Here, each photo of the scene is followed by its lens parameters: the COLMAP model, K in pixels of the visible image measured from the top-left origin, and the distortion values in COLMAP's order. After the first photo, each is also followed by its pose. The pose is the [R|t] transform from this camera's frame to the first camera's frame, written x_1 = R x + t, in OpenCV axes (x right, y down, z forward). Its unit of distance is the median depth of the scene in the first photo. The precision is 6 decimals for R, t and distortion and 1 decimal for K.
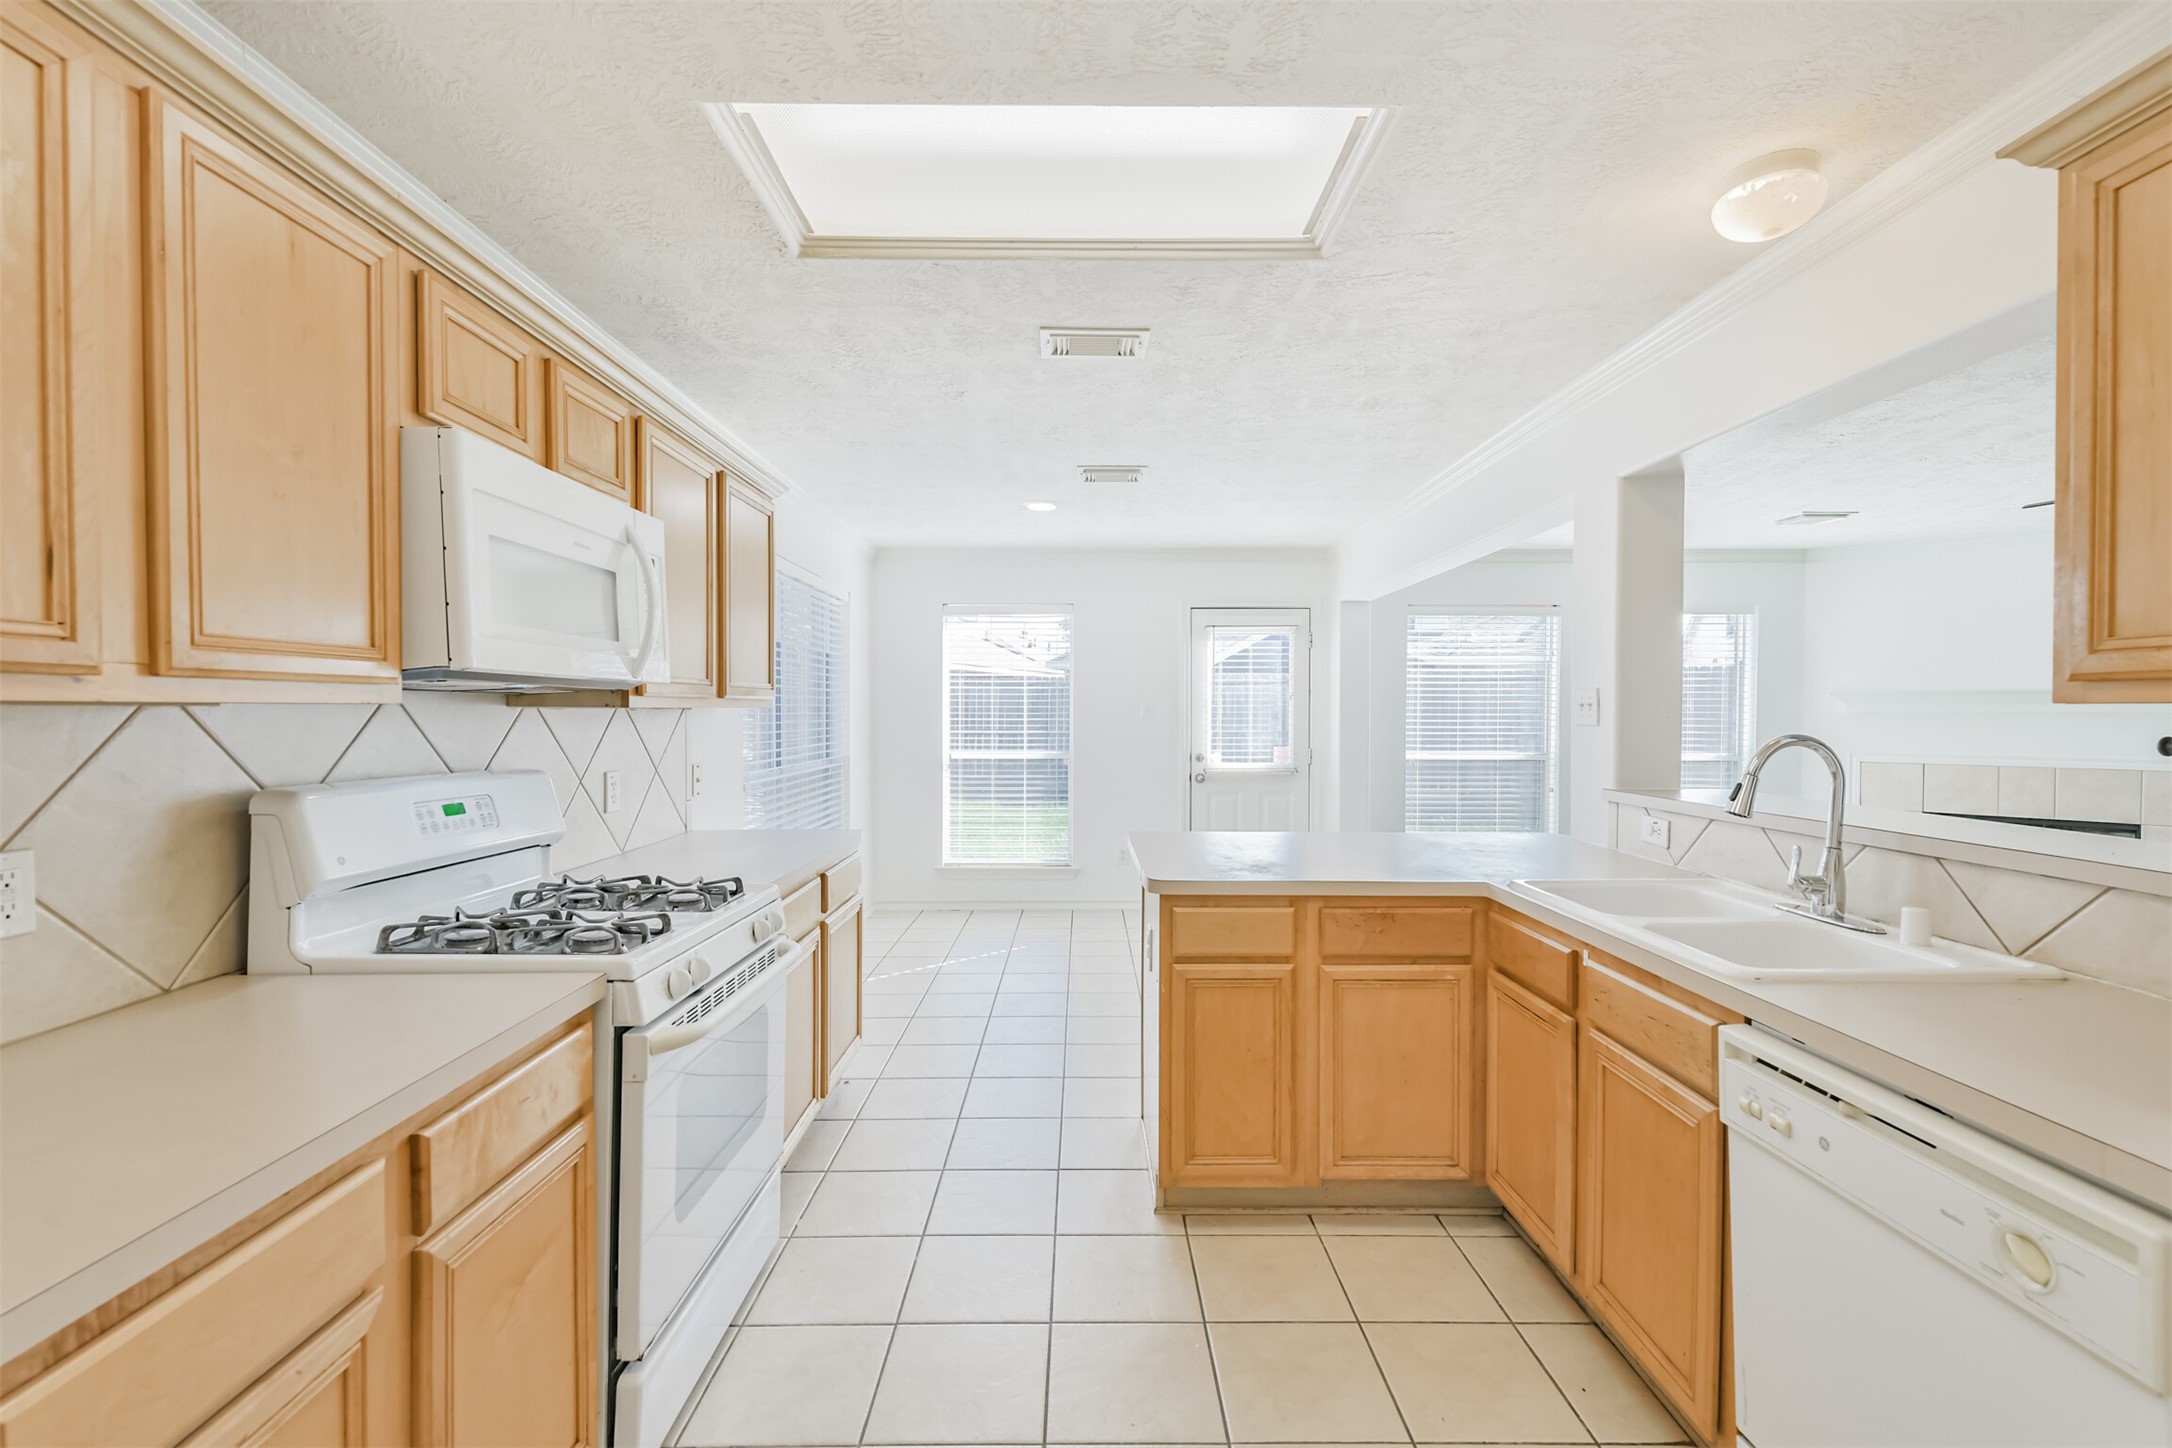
lens RADIAL K [[931.4, 0, 1090.8], [0, 931.4, 719.1], [0, 0, 1]] dist [0.013312, -0.004222]
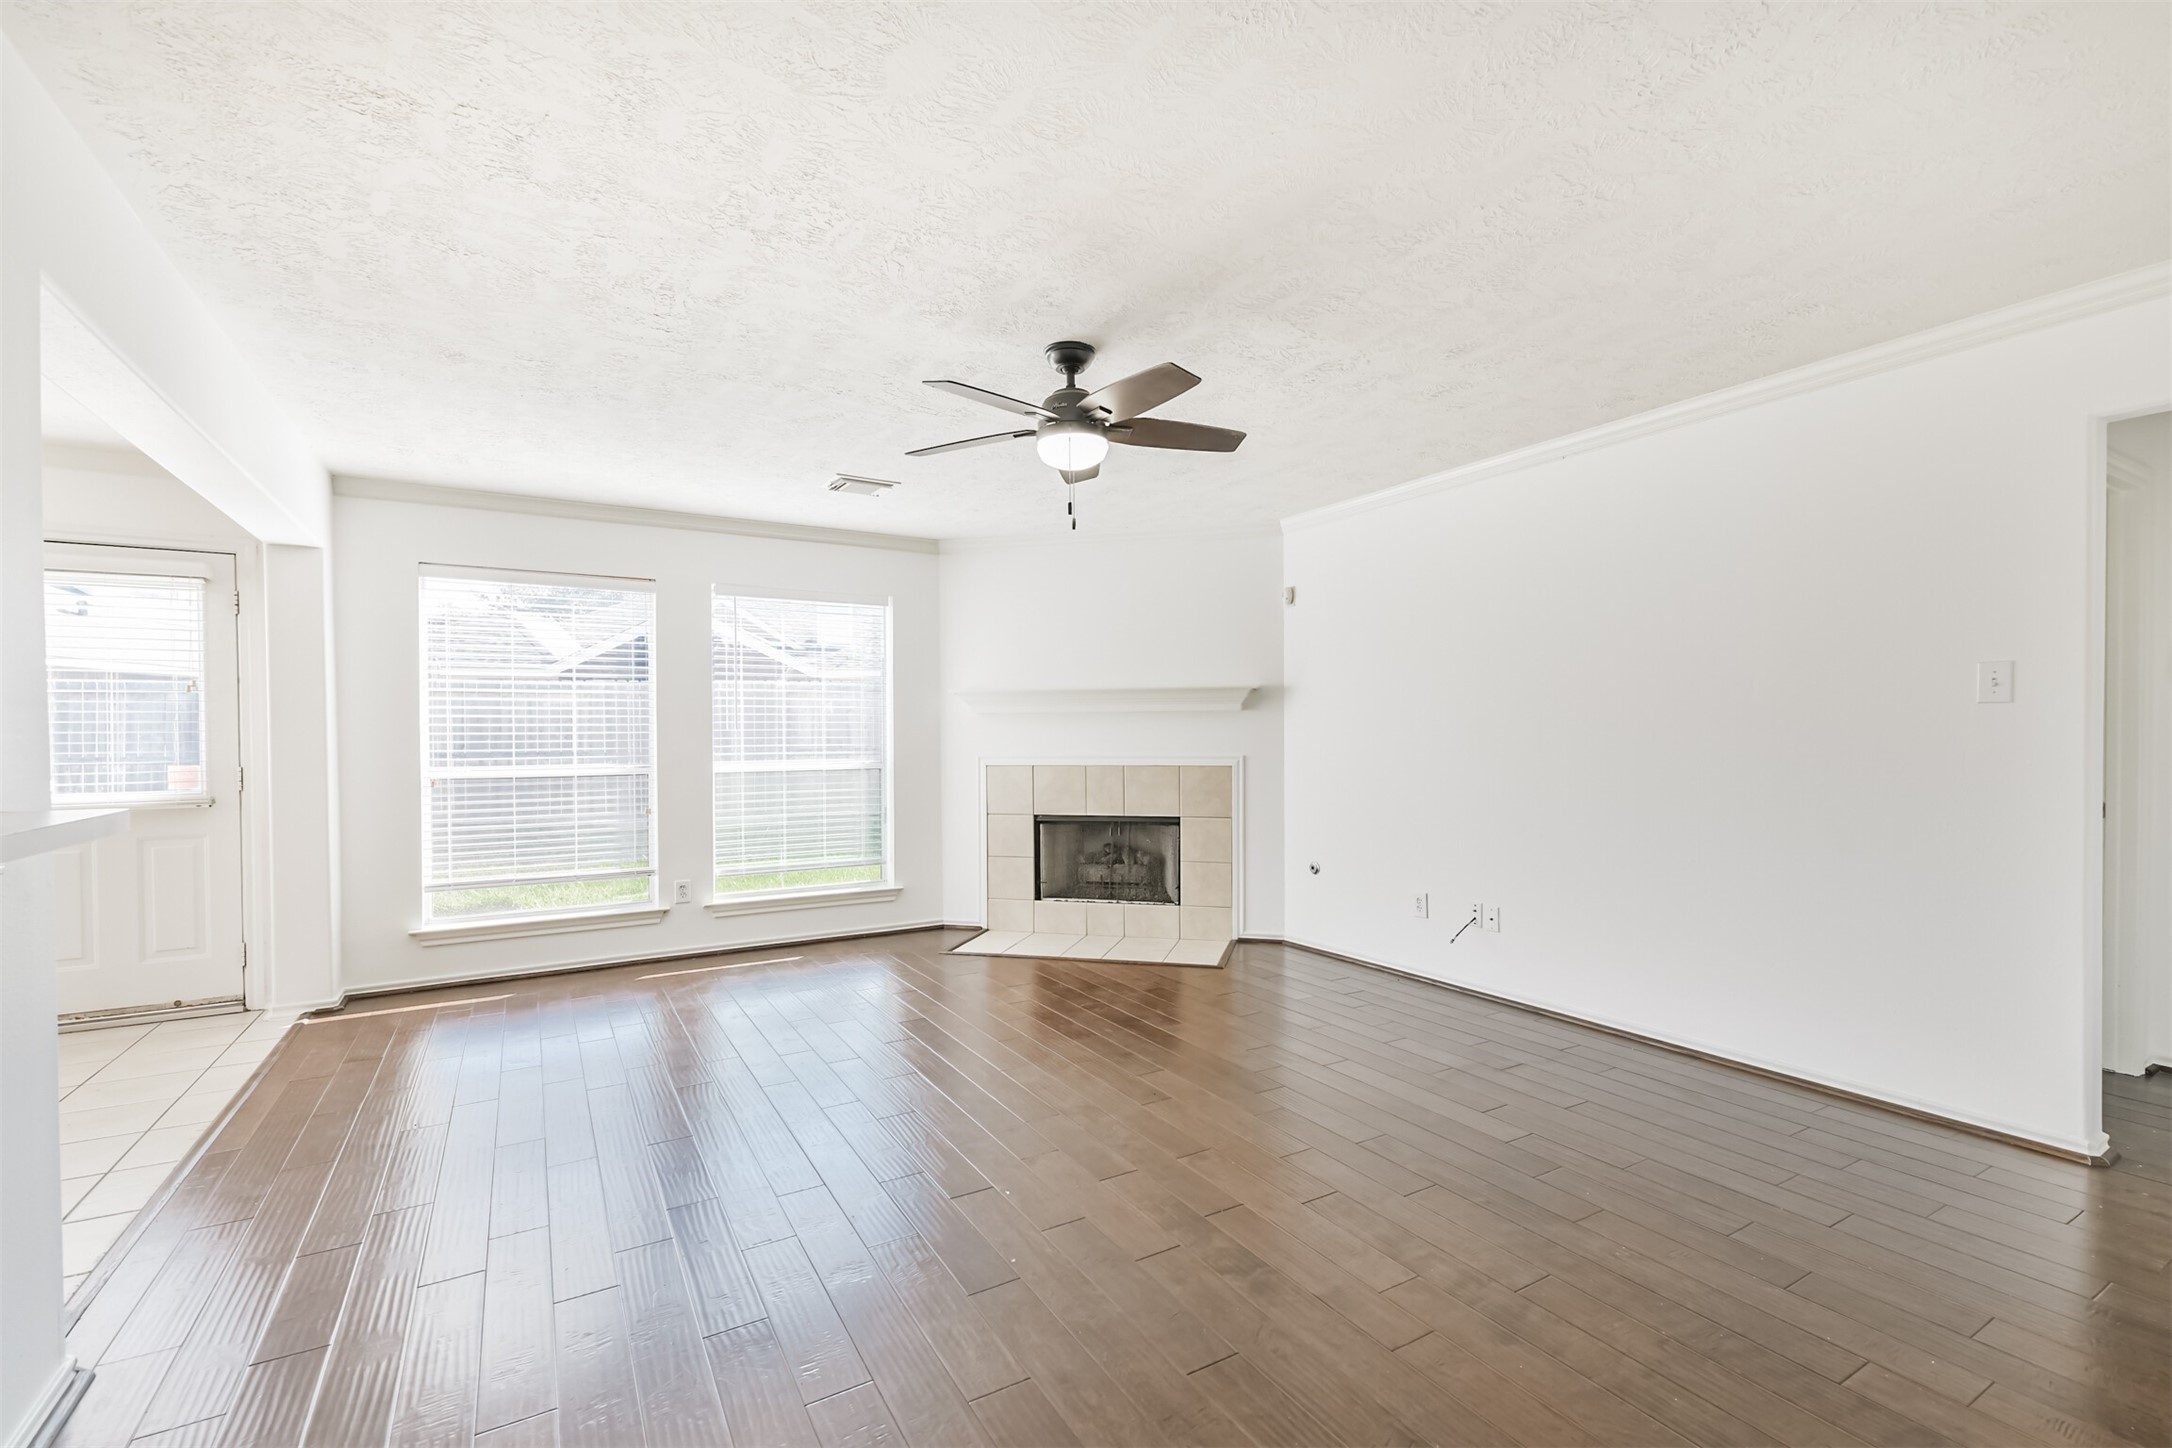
lens RADIAL K [[931.4, 0, 1090.0], [0, 931.4, 739.2], [0, 0, 1]] dist [0.013312, -0.004222]
pose [[0.857099, -0.011590, 0.515022, 1.089671], [0.010183, 0.999933, 0.005556, 0.037984], [-0.515051, 0.000482, 0.857159, 0.326095]]
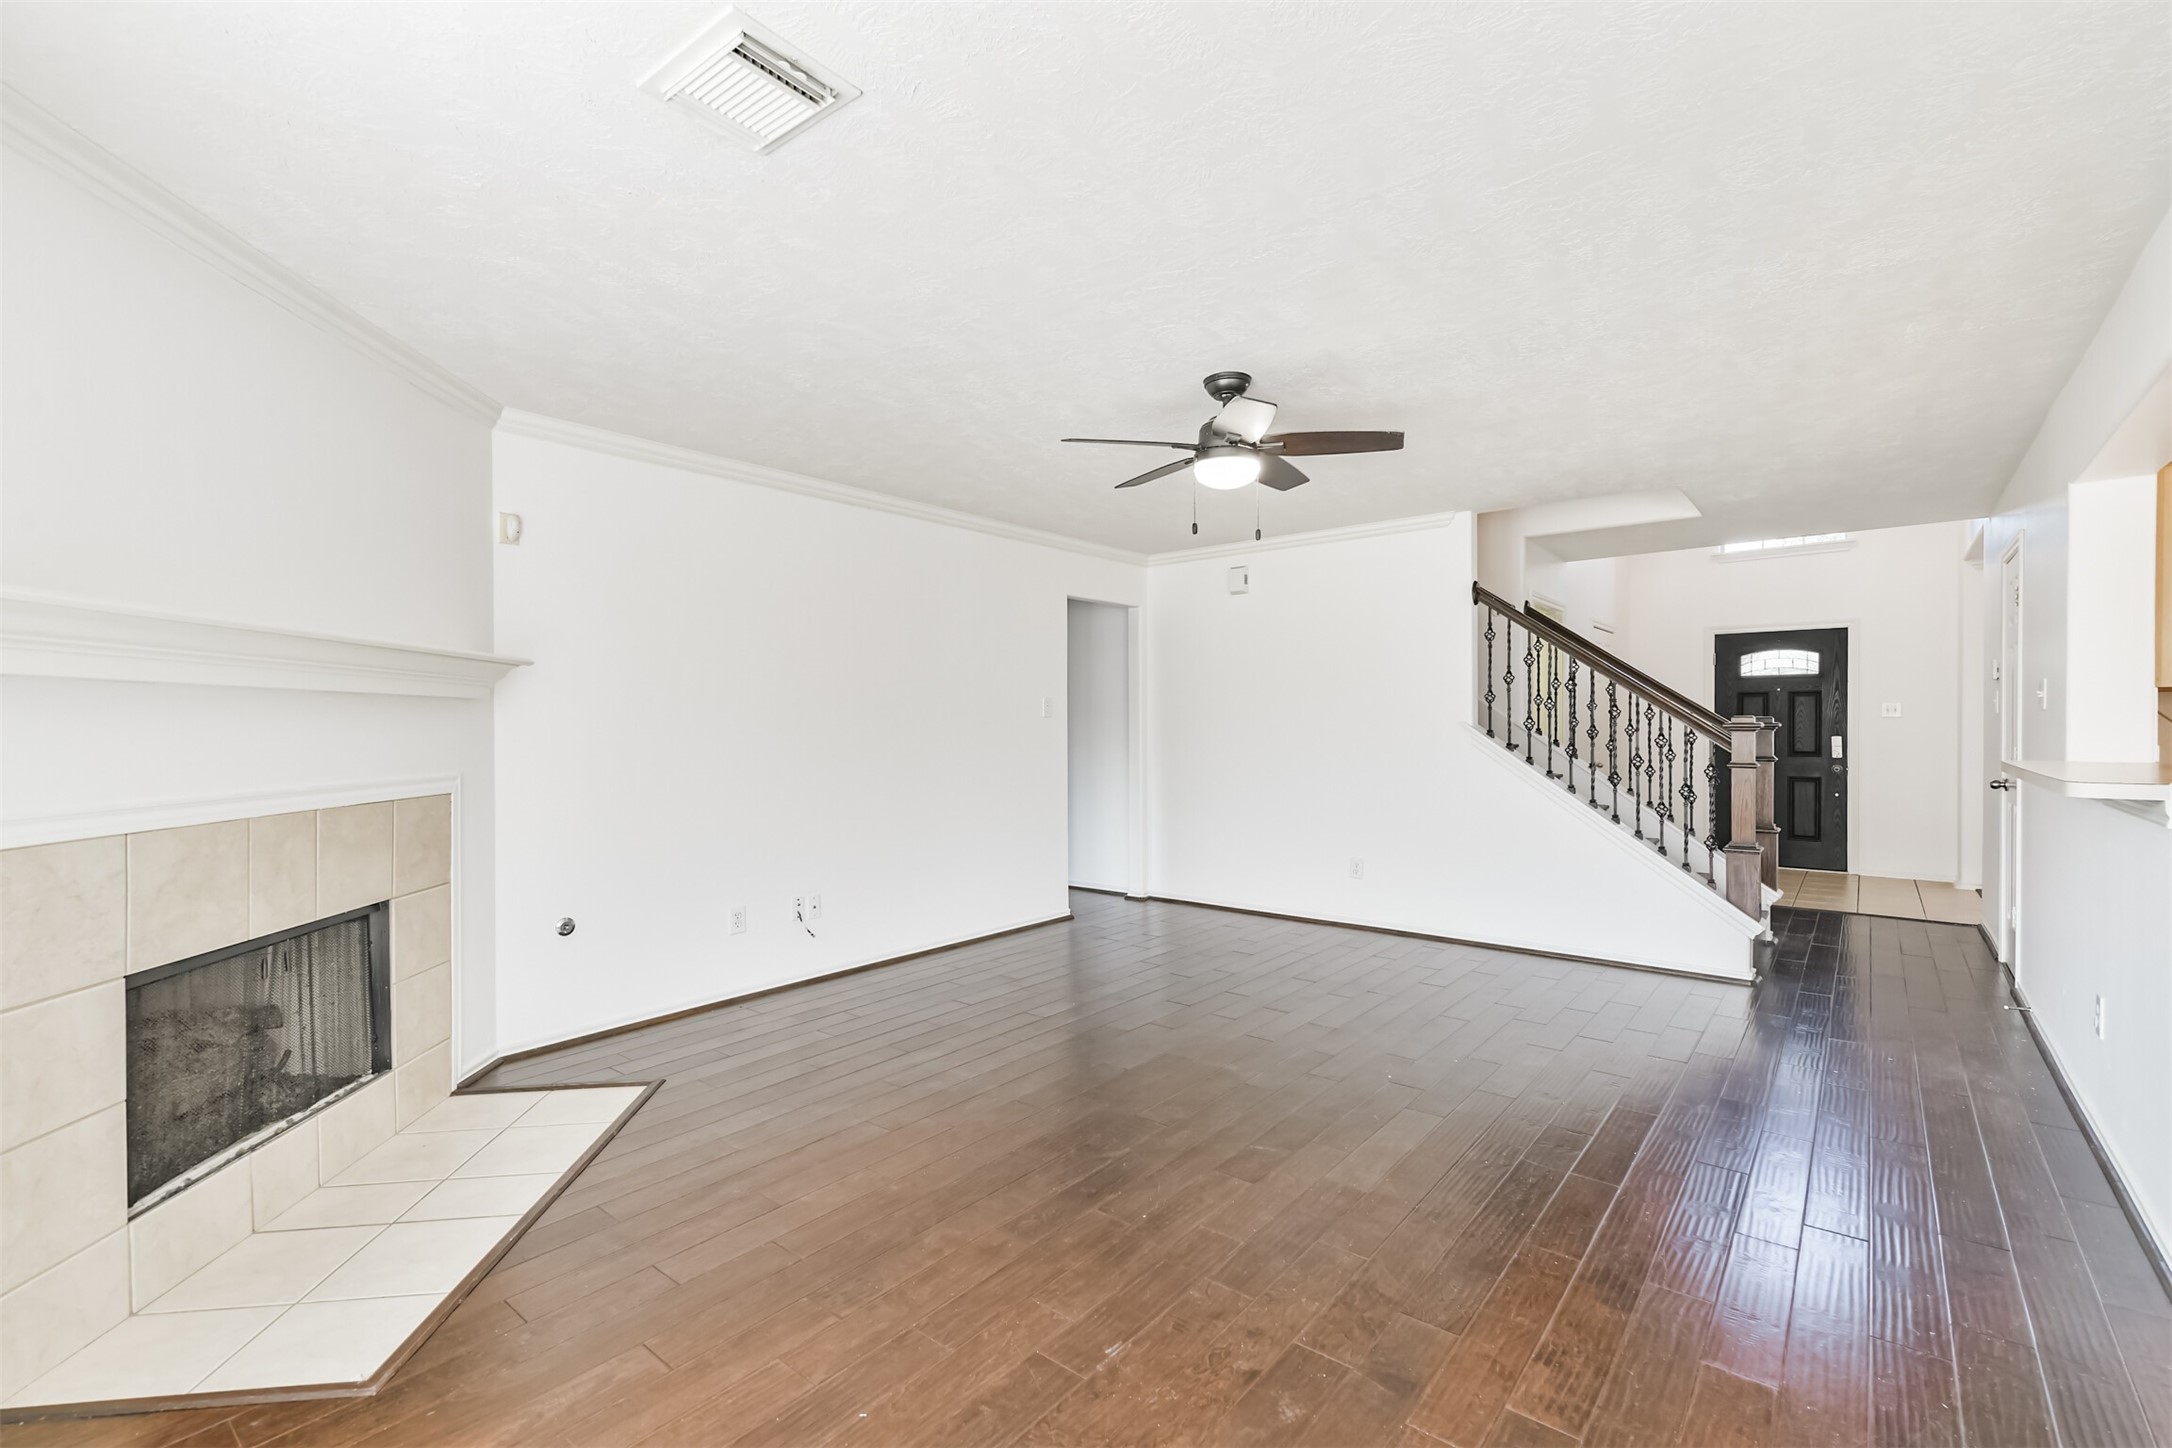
lens RADIAL K [[931.4, 0, 1047.9], [0, 931.4, 742.0], [0, 0, 1]] dist [0.013312, -0.004222]
pose [[-0.762013, -0.004820, 0.647544, 1.051740], [0.012025, 0.999695, 0.021592, 0.029312], [-0.647451, 0.024240, -0.761722, 2.618105]]
